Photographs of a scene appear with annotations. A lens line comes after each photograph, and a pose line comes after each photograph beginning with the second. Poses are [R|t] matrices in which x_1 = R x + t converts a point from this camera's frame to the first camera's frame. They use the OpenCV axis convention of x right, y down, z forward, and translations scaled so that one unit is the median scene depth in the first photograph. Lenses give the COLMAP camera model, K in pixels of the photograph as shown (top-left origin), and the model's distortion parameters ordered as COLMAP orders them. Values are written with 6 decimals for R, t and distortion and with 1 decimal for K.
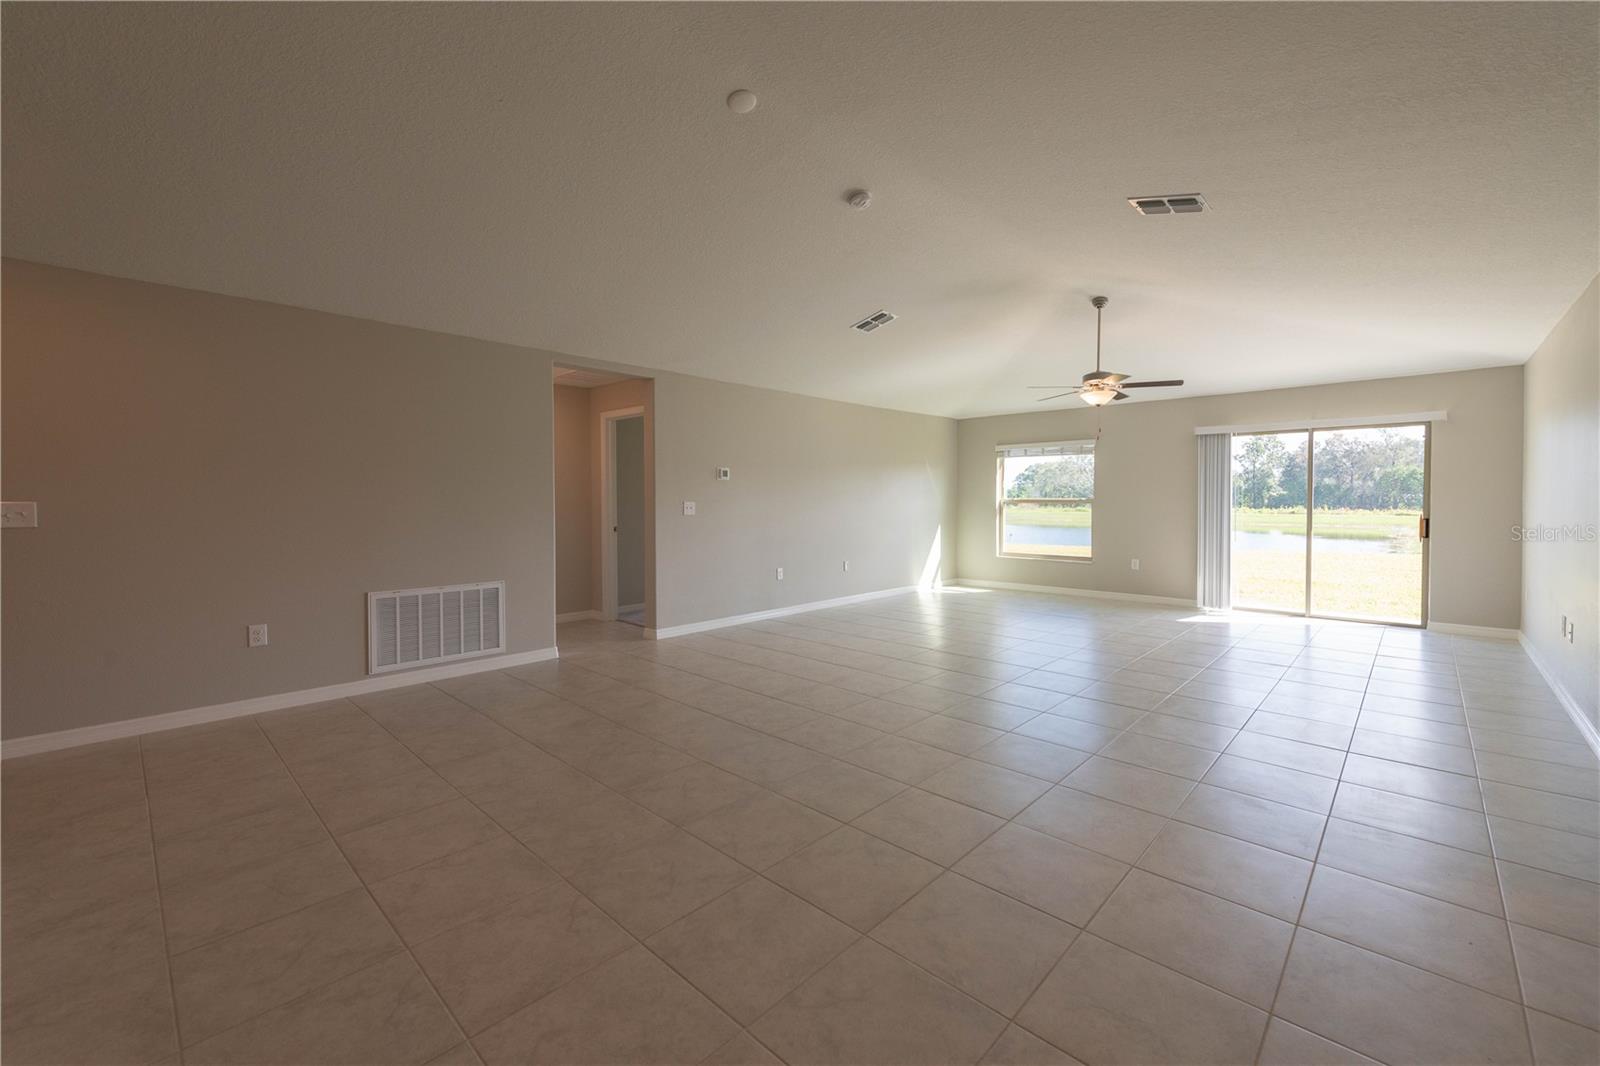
lens RADIAL K [[638.0, 0, 831.5], [0, 638.0, 506.7], [0, 0, 1]] dist [0.004360, -0.001465]
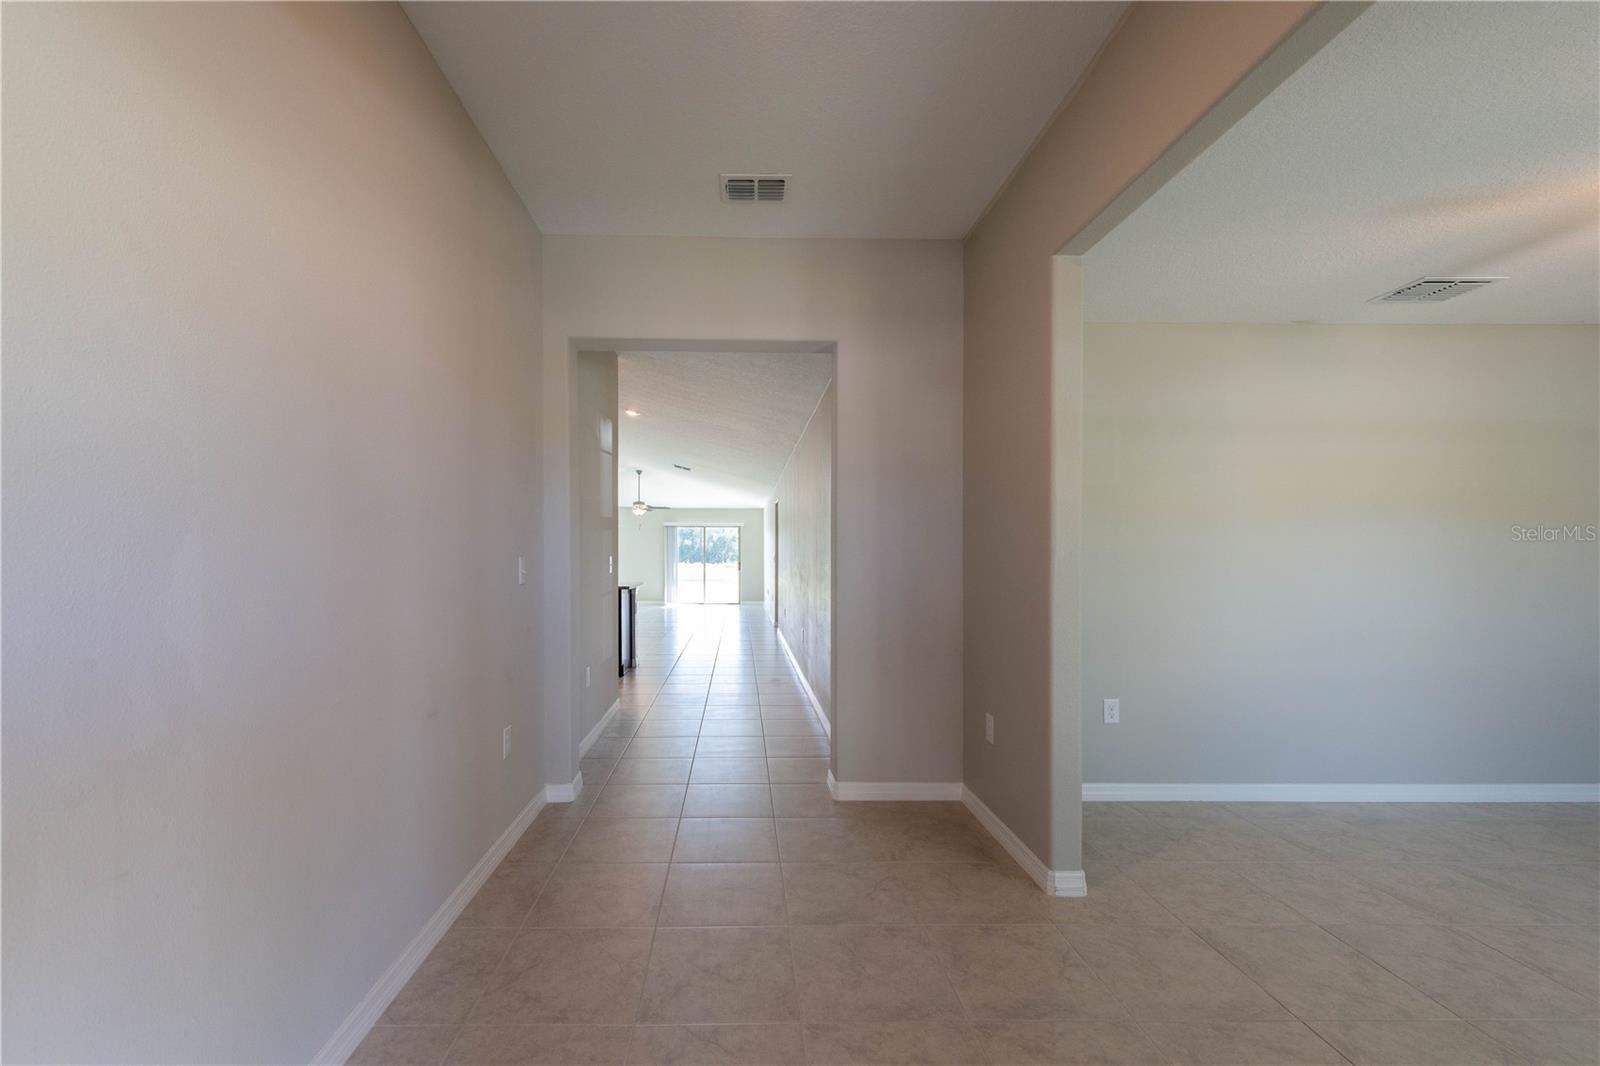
lens RADIAL K [[638.0, 0, 799.2], [0, 638.0, 544.2], [0, 0, 1]] dist [0.004360, -0.001465]
pose [[0.668155, 0.017305, 0.743821, -0.731815], [0.004181, 0.999626, -0.027012, 0.014092], [-0.744010, 0.021158, 0.667833, -0.799238]]
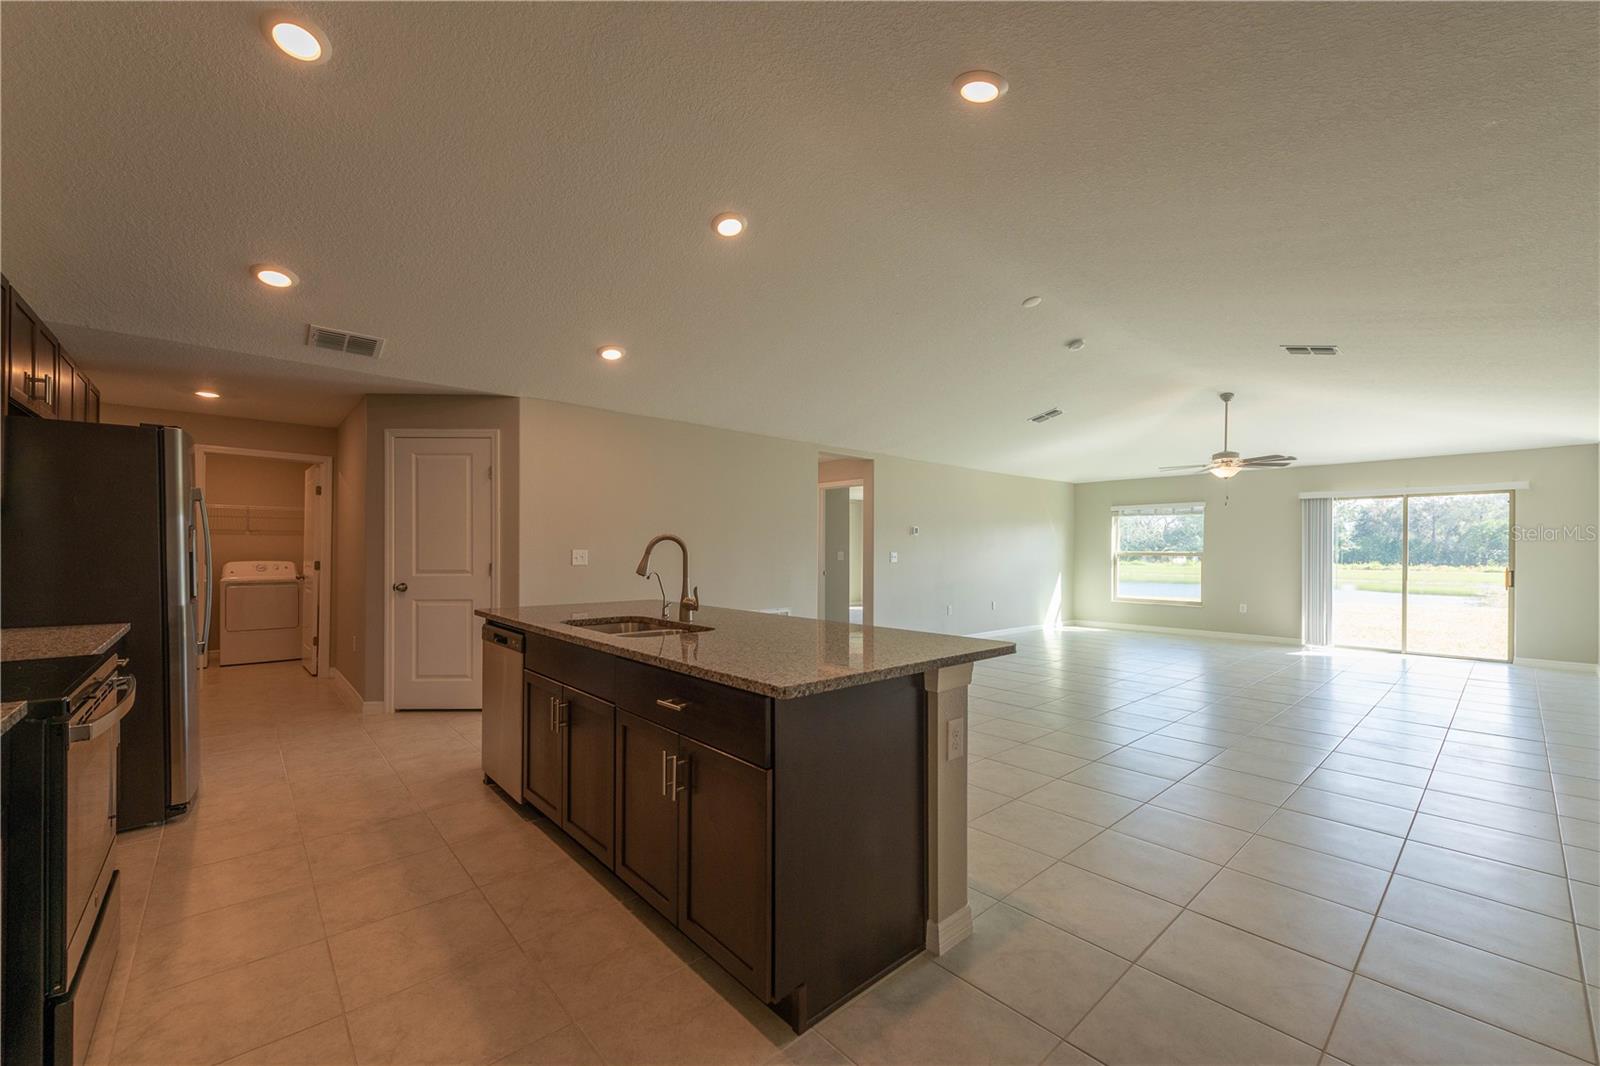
lens RADIAL K [[638.0, 0, 809.3], [0, 638.0, 548.4], [0, 0, 1]] dist [0.004360, -0.001465]
pose [[0.995989, 0.005970, -0.089278, -0.218827], [-0.007410, 0.999848, -0.015807, 0.004587], [0.089170, 0.016405, 0.995881, -0.249551]]
